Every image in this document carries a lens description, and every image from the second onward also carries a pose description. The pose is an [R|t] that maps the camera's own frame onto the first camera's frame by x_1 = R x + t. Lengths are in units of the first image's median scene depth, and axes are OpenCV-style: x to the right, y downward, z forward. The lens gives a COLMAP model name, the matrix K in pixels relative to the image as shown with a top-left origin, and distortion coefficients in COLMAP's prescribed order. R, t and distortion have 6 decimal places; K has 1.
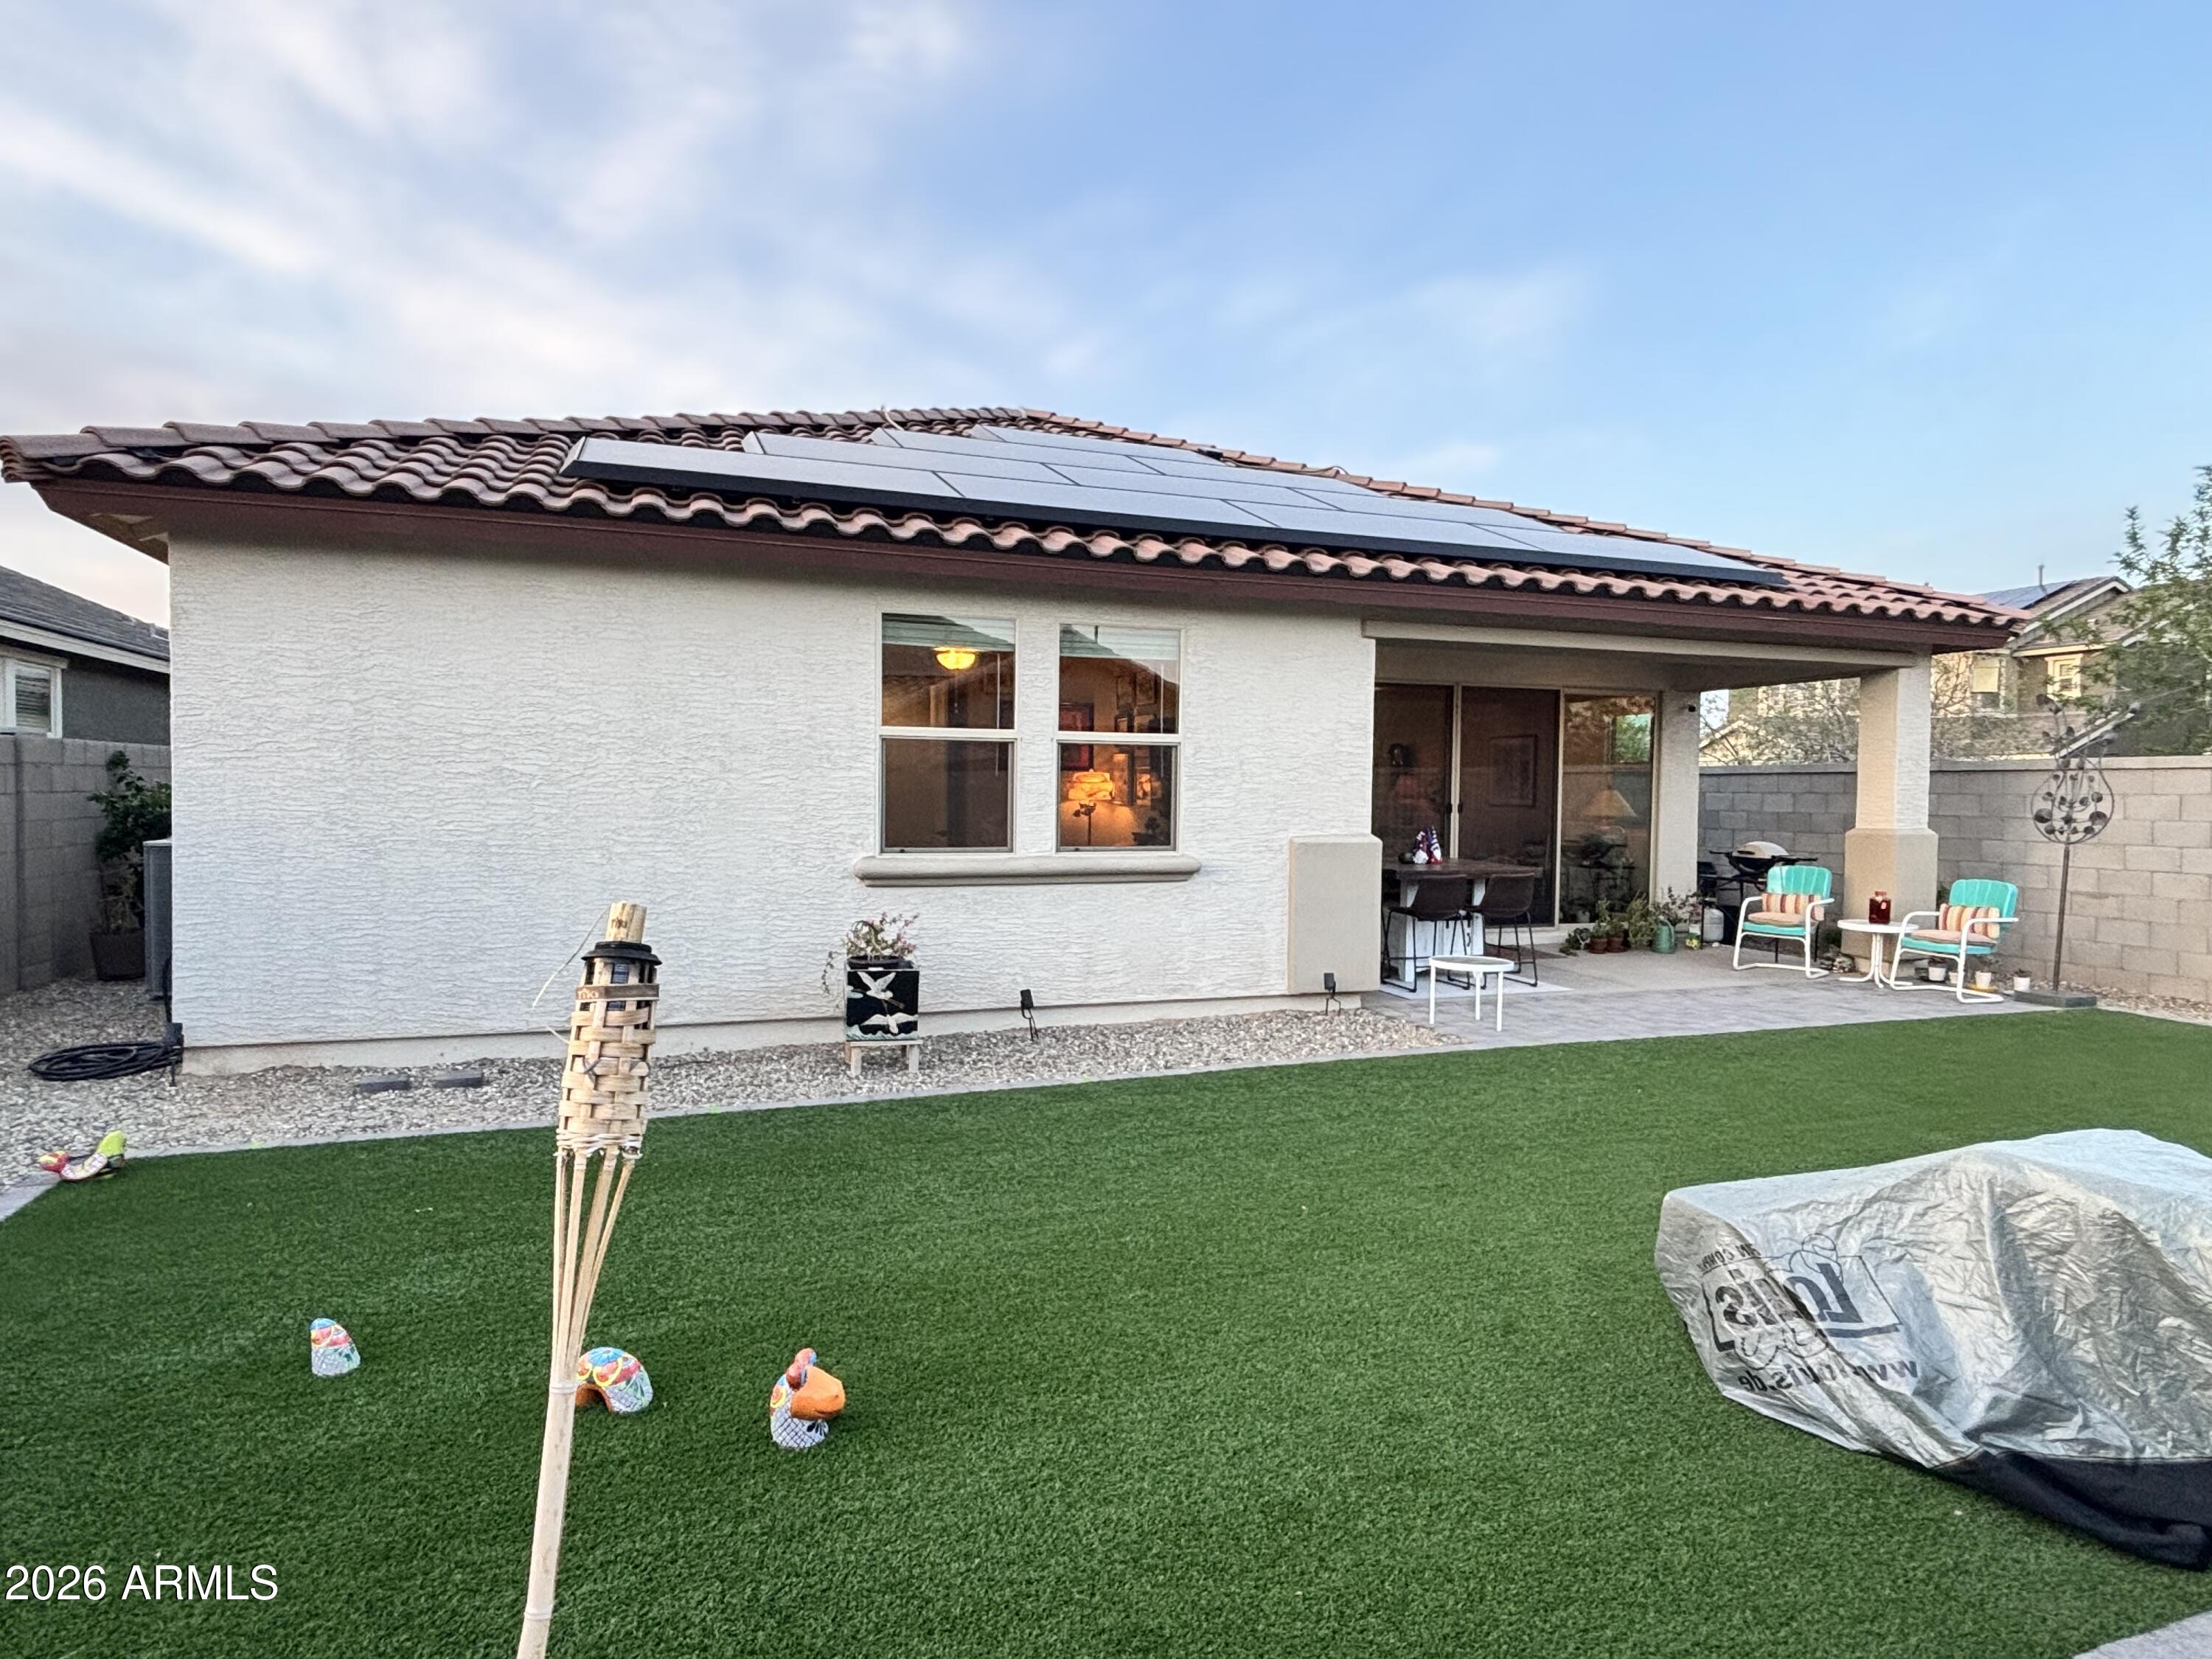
lens RADIAL K [[1230.2, 0, 1118.2], [0, 1230.2, 827.4], [0, 0, 1]] dist [-0.000999, -0.000555]
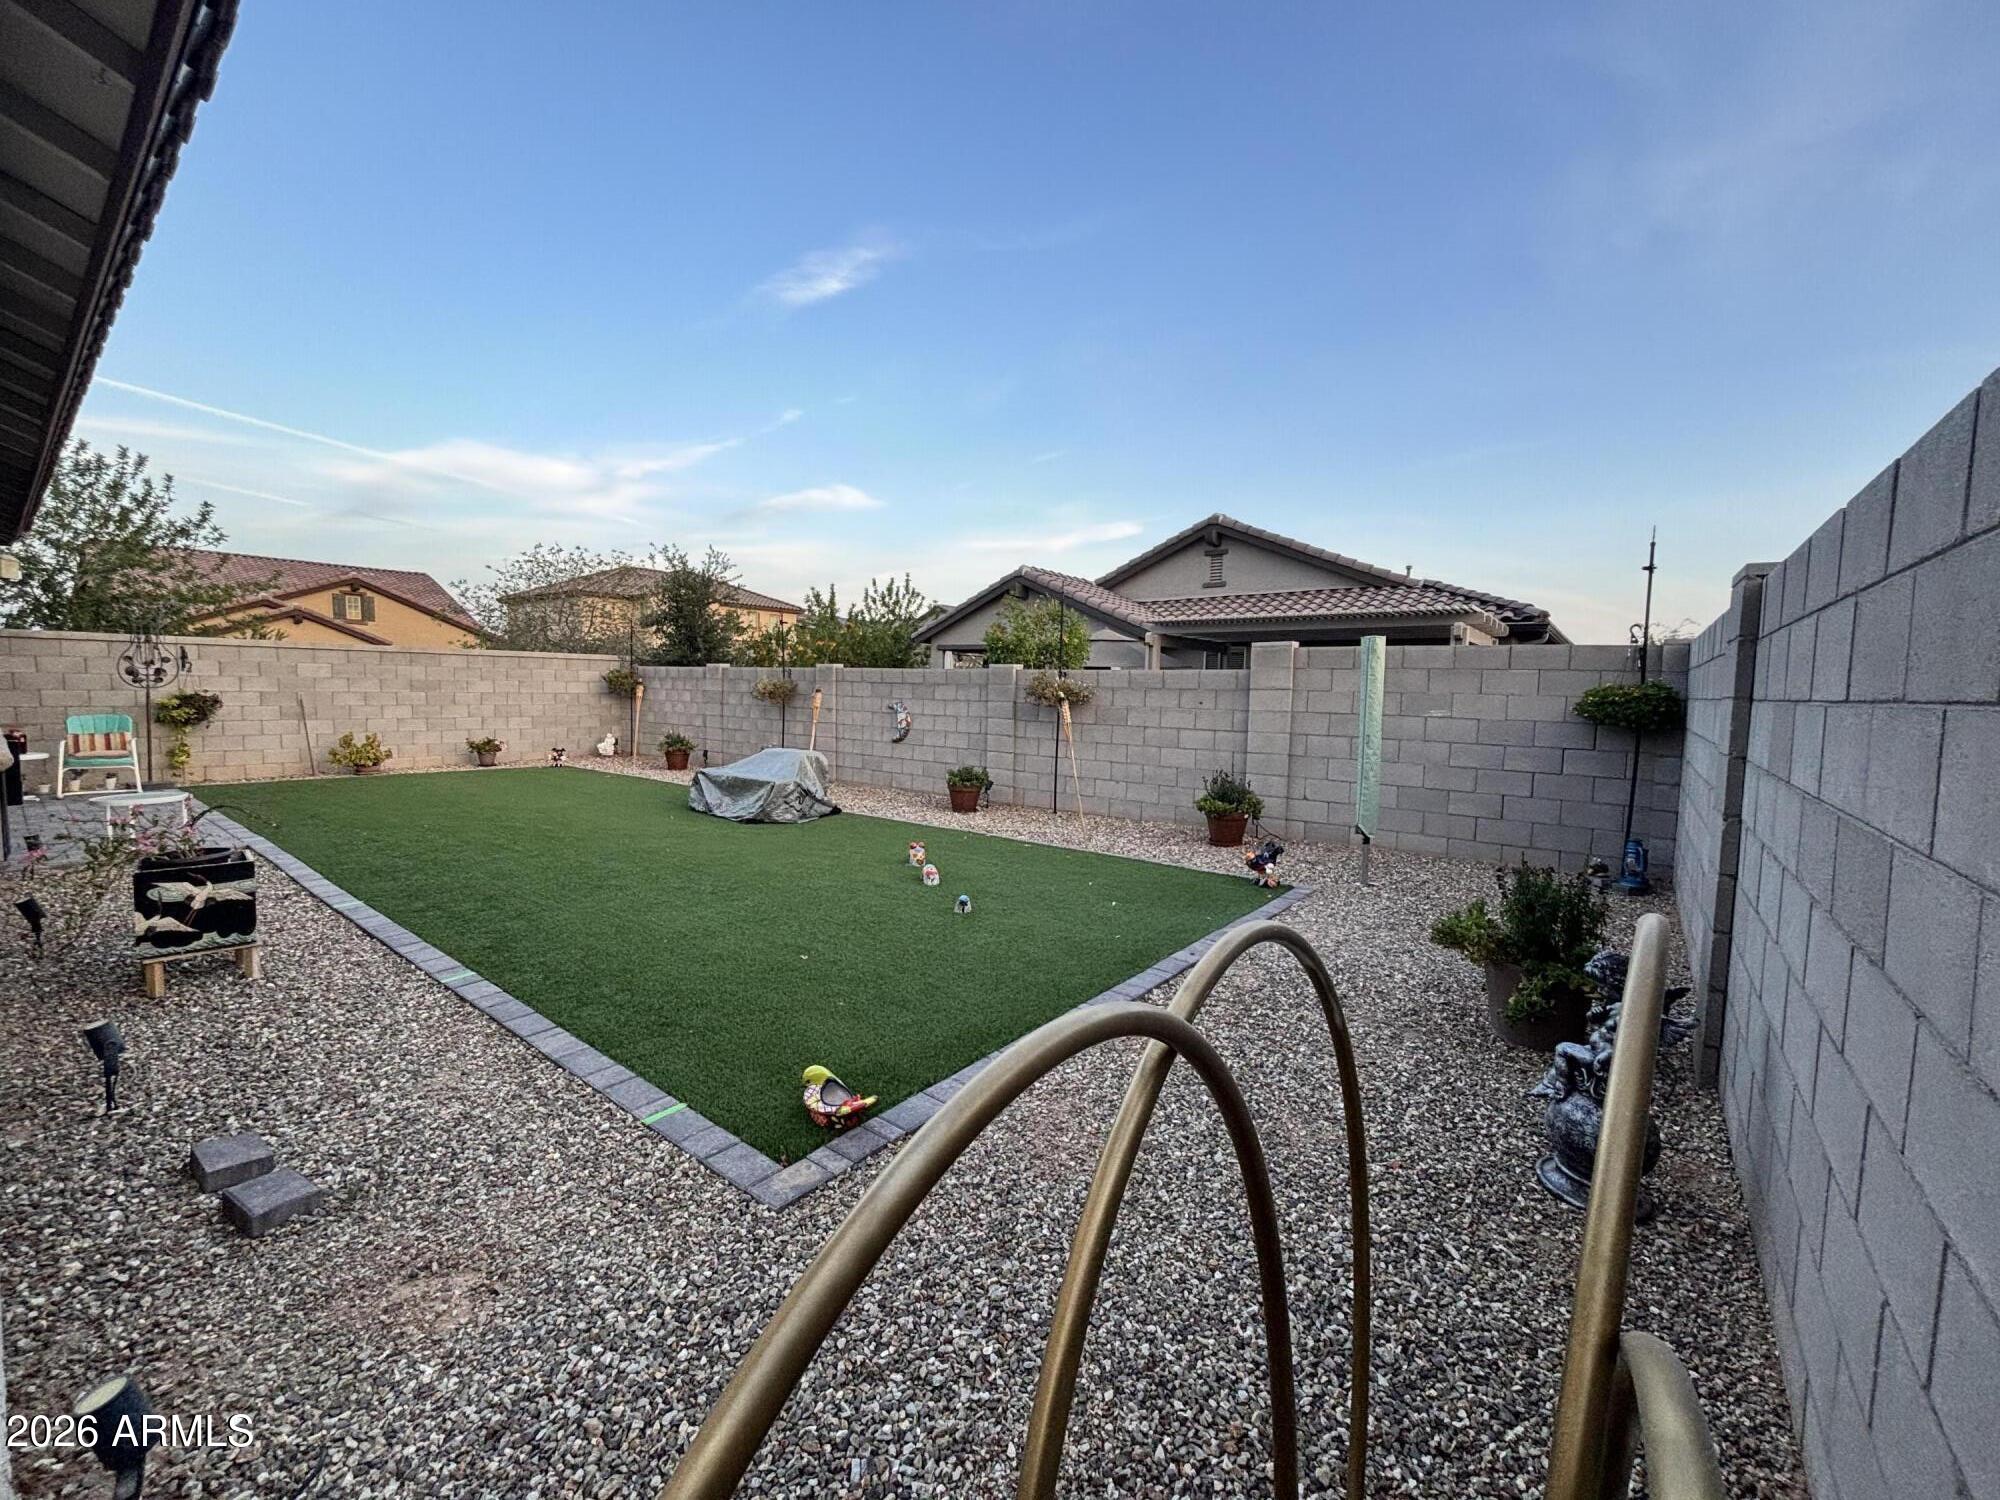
lens RADIAL K [[798.7, 0, 1000.0], [0, 798.7, 750.0], [0, 0, 1]] dist [0.000606, -0.000046]
pose [[-0.517433, -0.087336, 0.851255, -0.782806], [-0.000338, 0.994799, 0.101858, -0.014889], [-0.855724, 0.052417, -0.514771, 0.680452]]
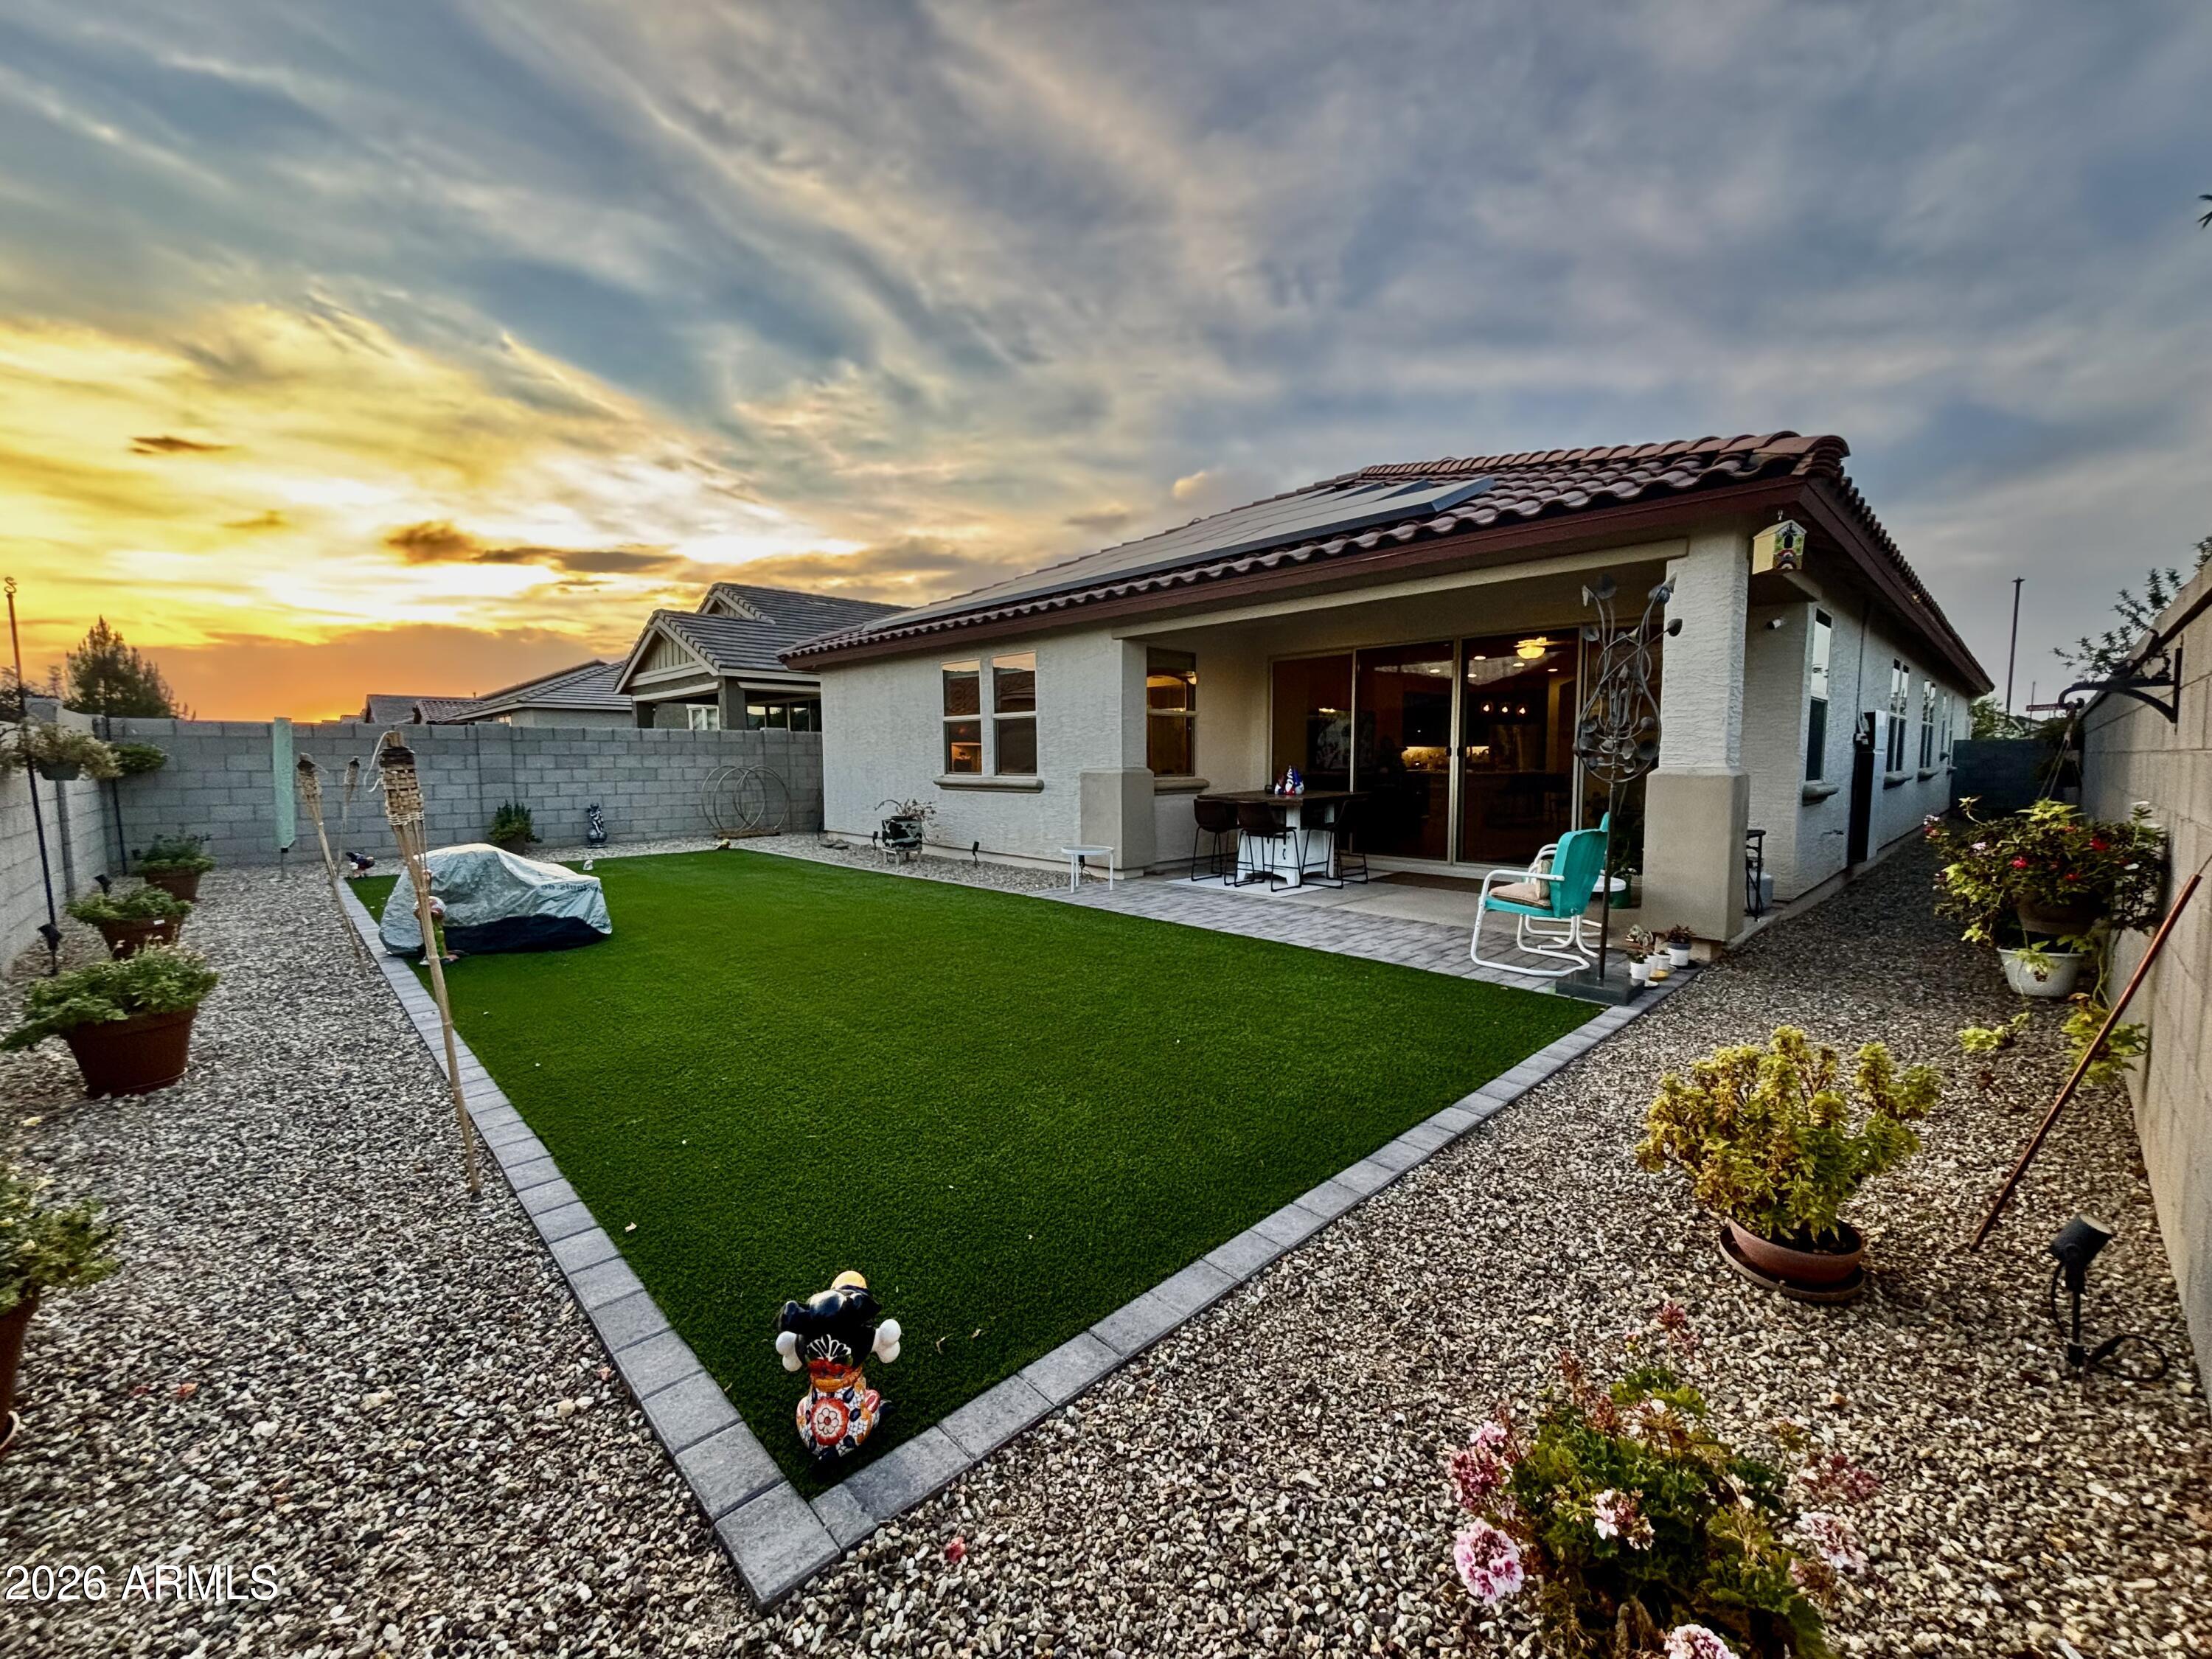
lens RADIAL K [[883.4, 0, 1106.0], [0, 883.4, 829.5], [0, 0, 1]] dist [0.000606, -0.000046]
pose [[0.396827, 0.067354, -0.915419, 1.277523], [-0.013418, 0.997623, 0.067586, 0.008585], [0.917795, -0.014537, 0.396788, 0.575463]]
